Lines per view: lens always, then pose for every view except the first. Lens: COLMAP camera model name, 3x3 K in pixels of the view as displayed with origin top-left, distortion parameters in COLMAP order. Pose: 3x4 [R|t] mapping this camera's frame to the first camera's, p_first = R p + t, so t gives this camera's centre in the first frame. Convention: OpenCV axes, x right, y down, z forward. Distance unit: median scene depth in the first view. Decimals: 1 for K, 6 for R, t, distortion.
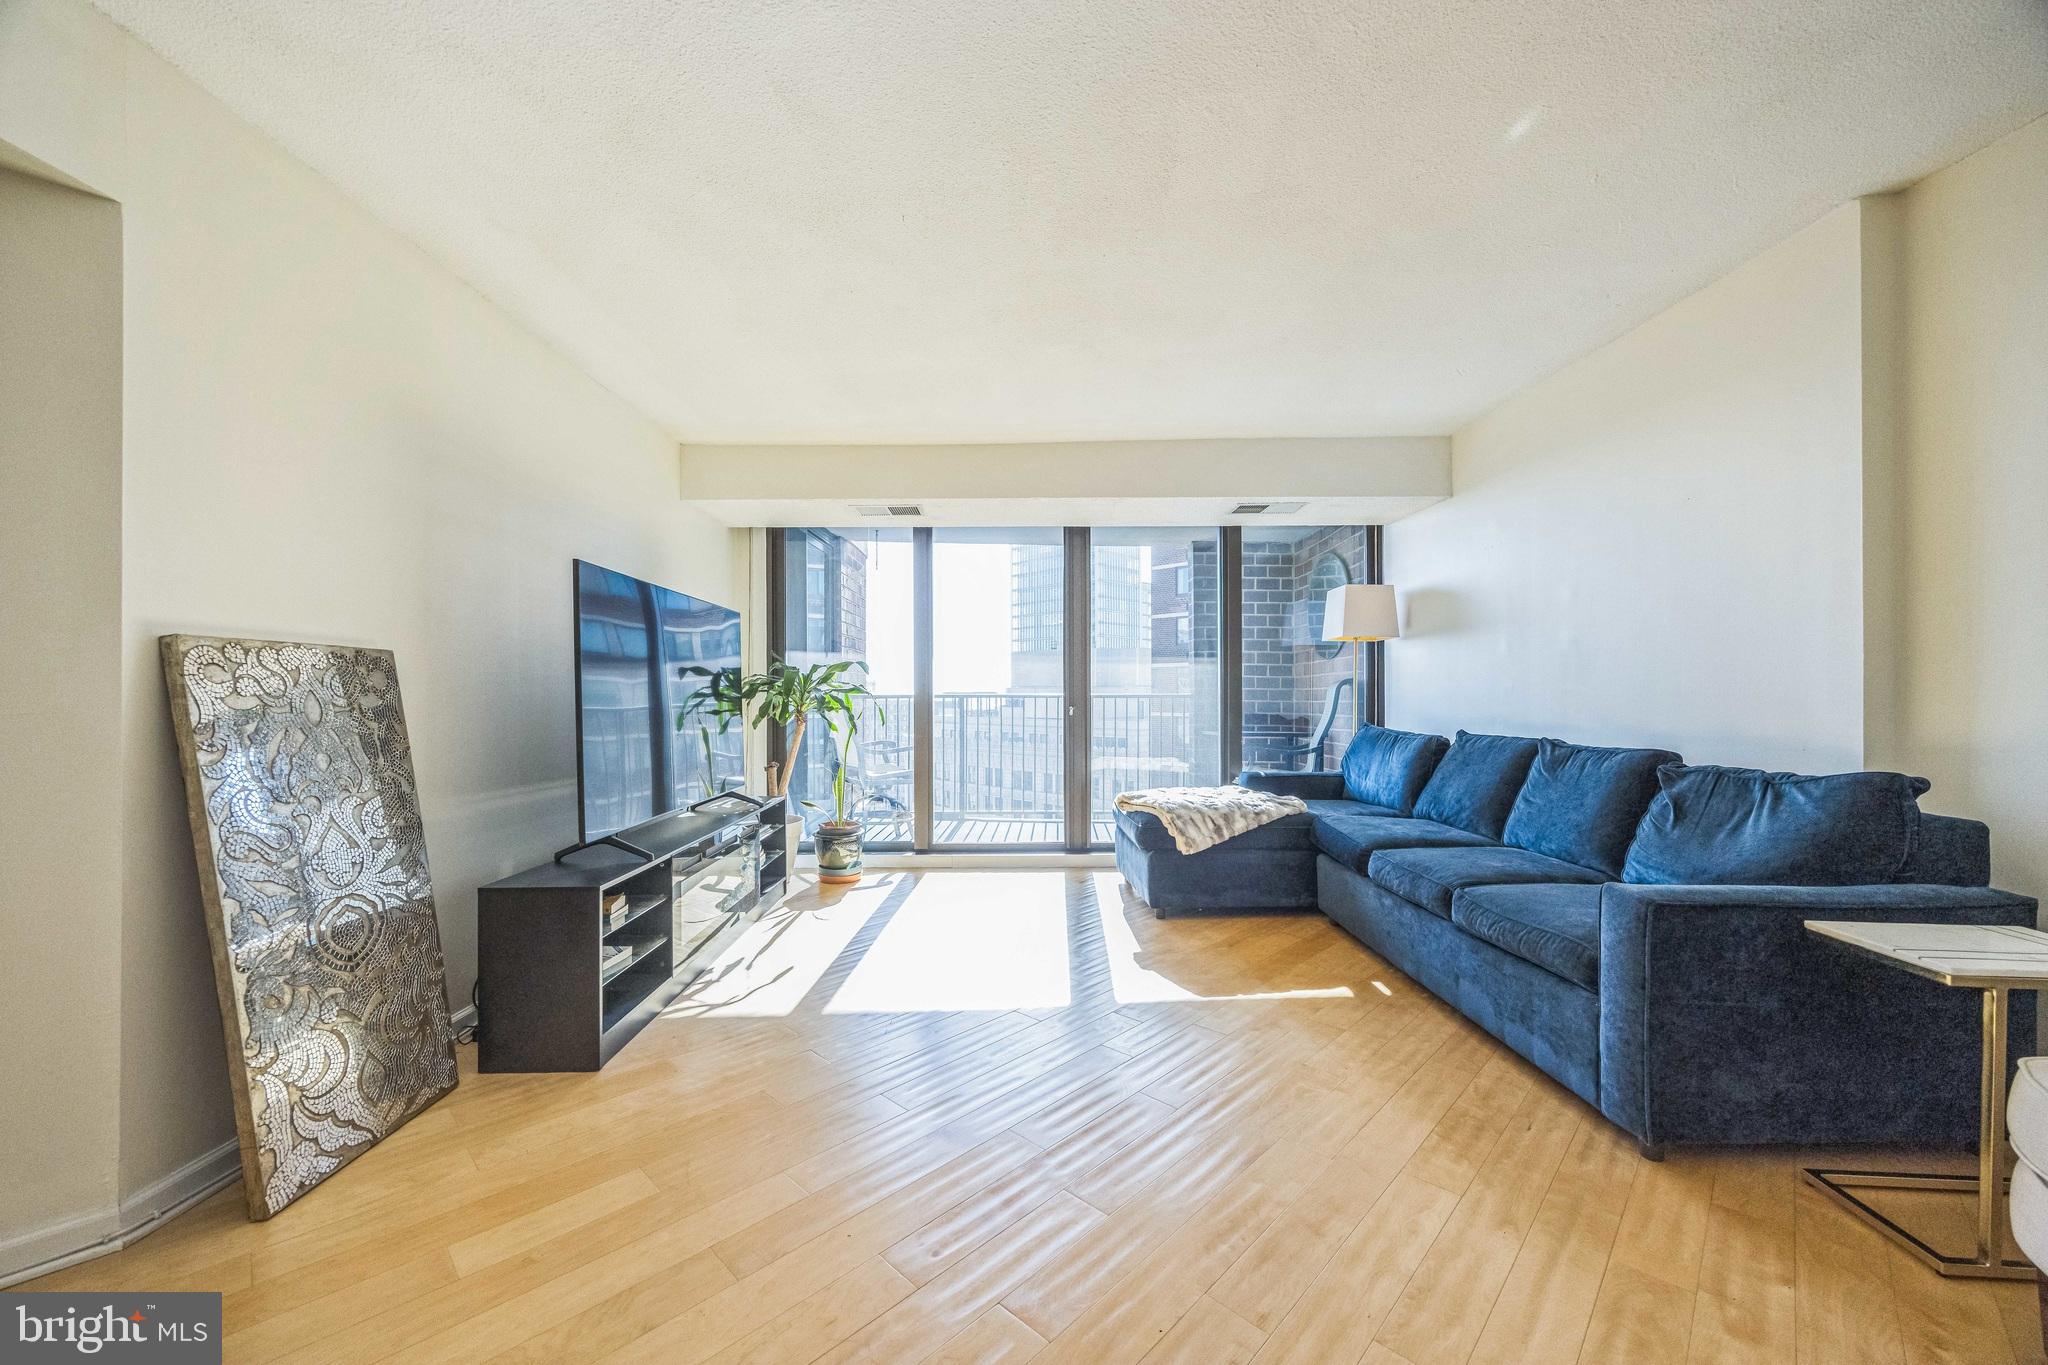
lens RADIAL K [[776.2, 0, 1017.3], [0, 776.2, 691.8], [0, 0, 1]] dist [-0.001589, -0.000516]
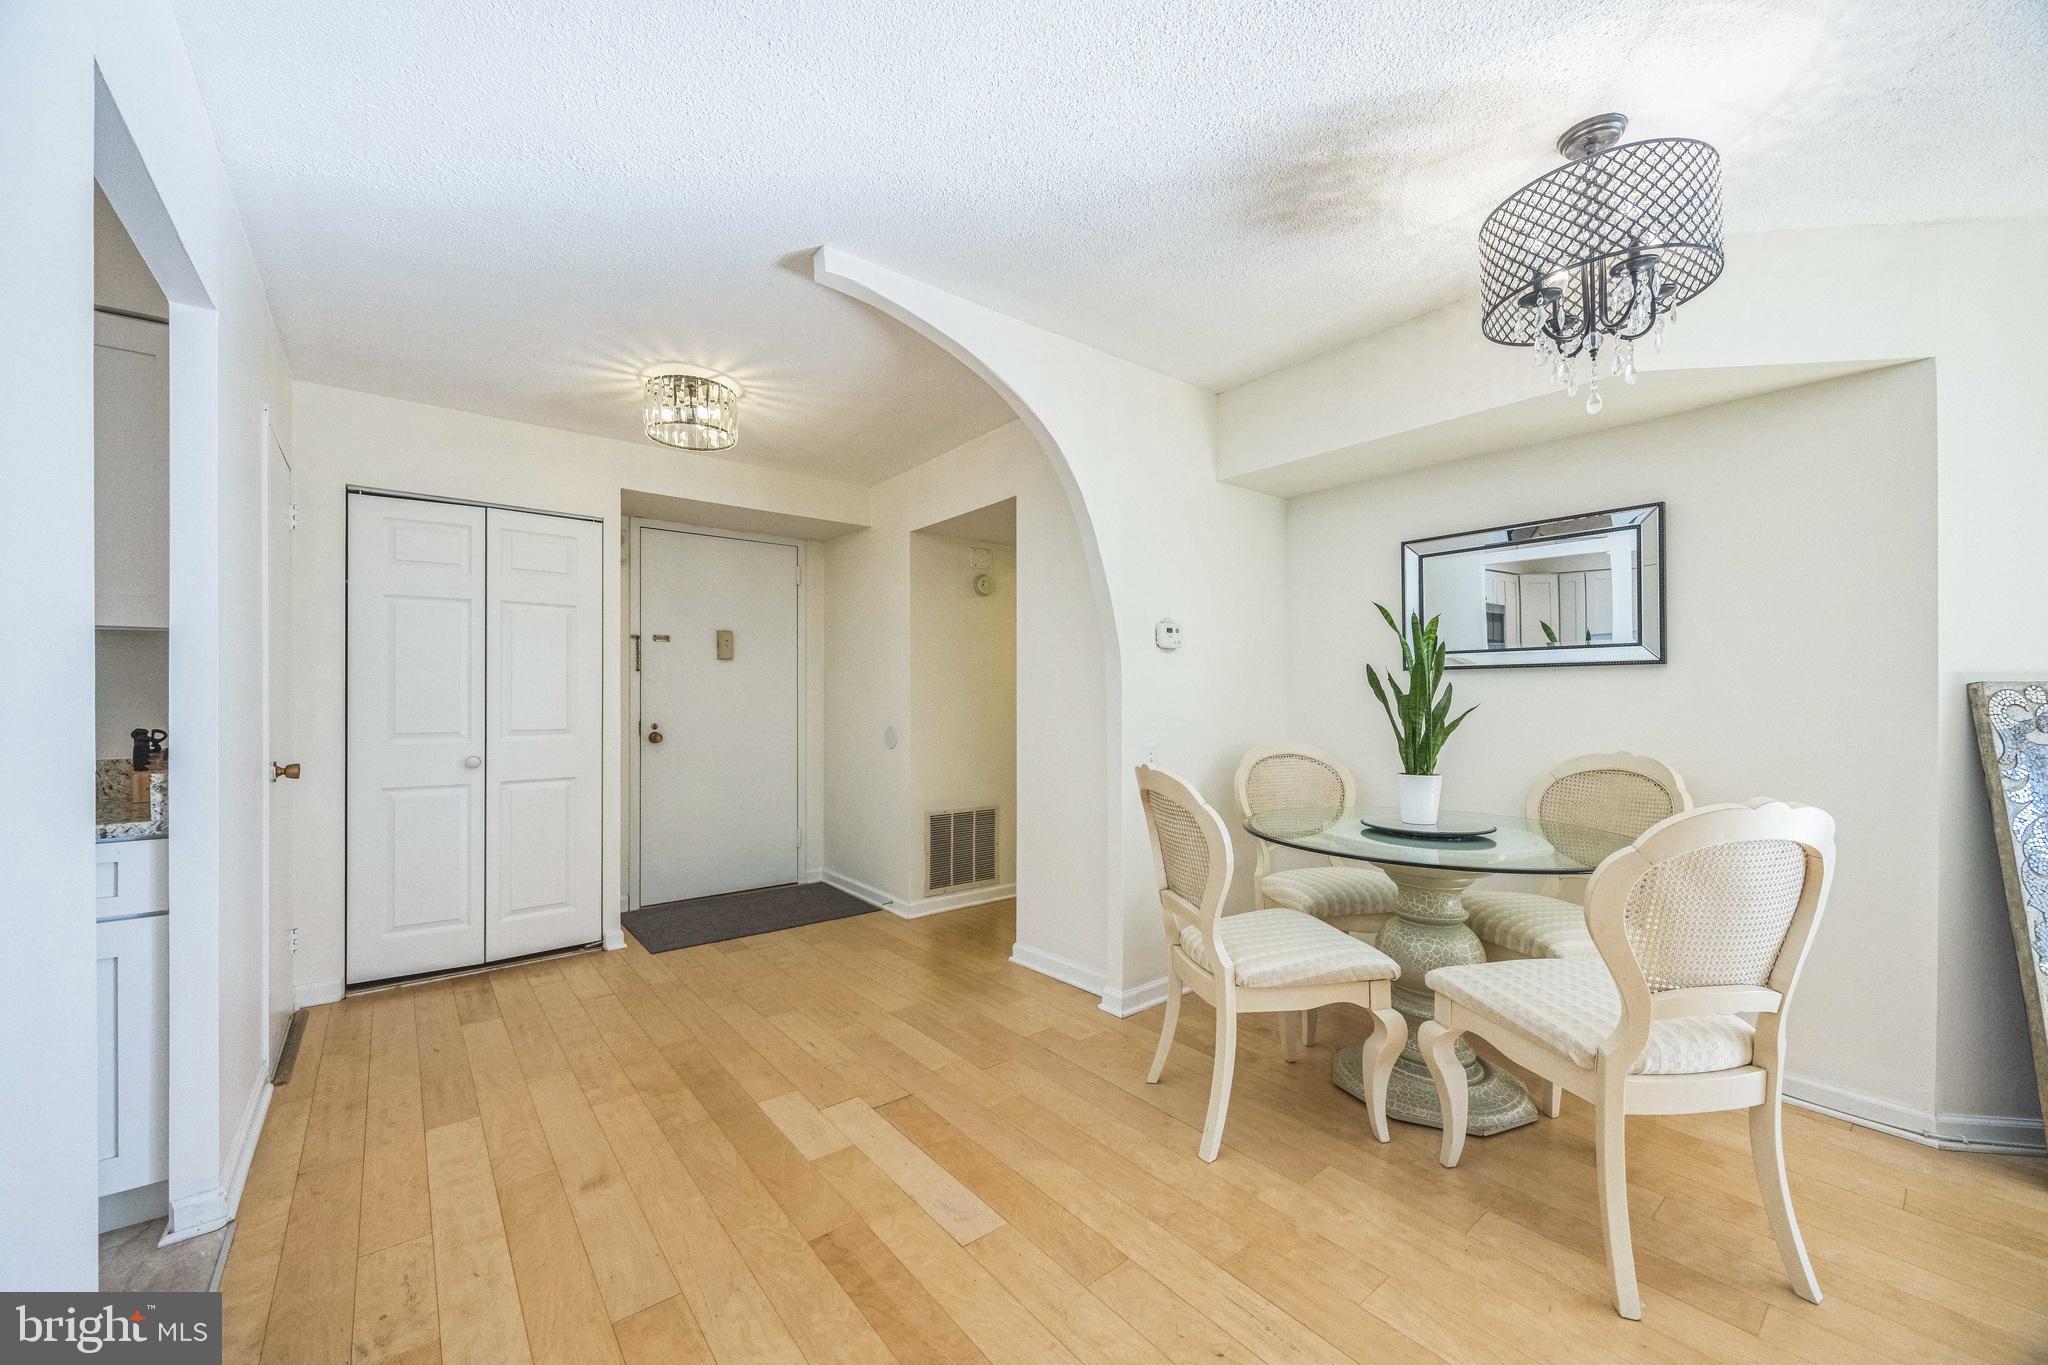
lens RADIAL K [[776.2, 0, 1021.7], [0, 776.2, 694.7], [0, 0, 1]] dist [-0.001589, -0.000516]
pose [[-0.117698, 0.002542, -0.993046, 0.162230], [0.003796, 0.999991, 0.002109, -0.031544], [0.993042, -0.003522, -0.117706, -0.191422]]
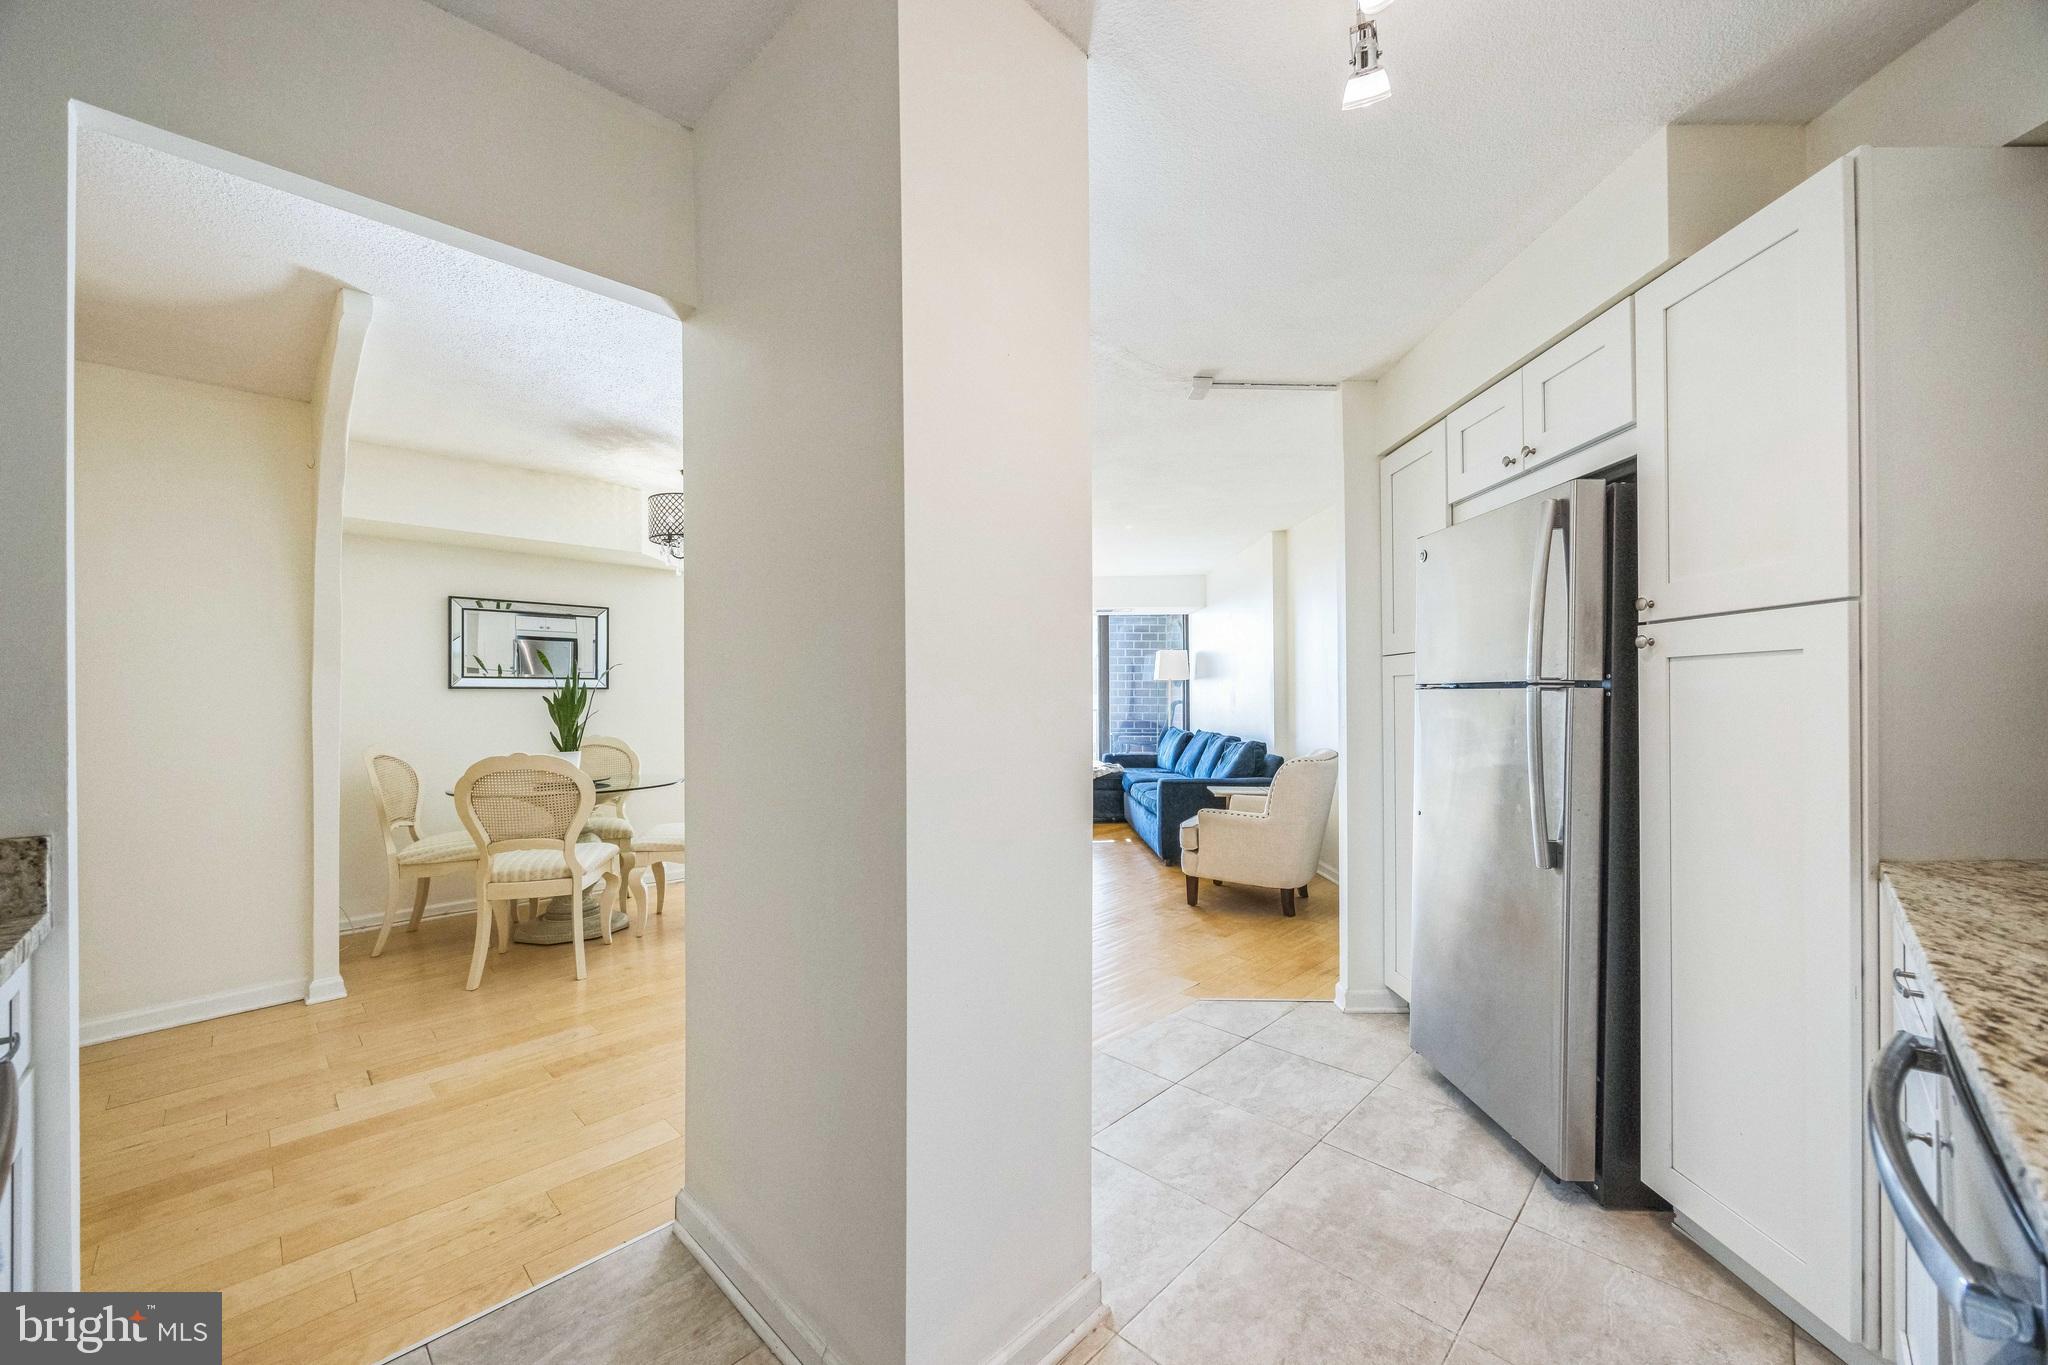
lens RADIAL K [[776.2, 0, 1015.7], [0, 776.2, 696.1], [0, 0, 1]] dist [-0.001589, -0.000516]
pose [[0.999989, -0.004658, -0.000819, 0.121798], [0.004654, 0.999975, -0.005394, -0.033654], [0.000844, 0.005390, 0.999985, -1.149885]]
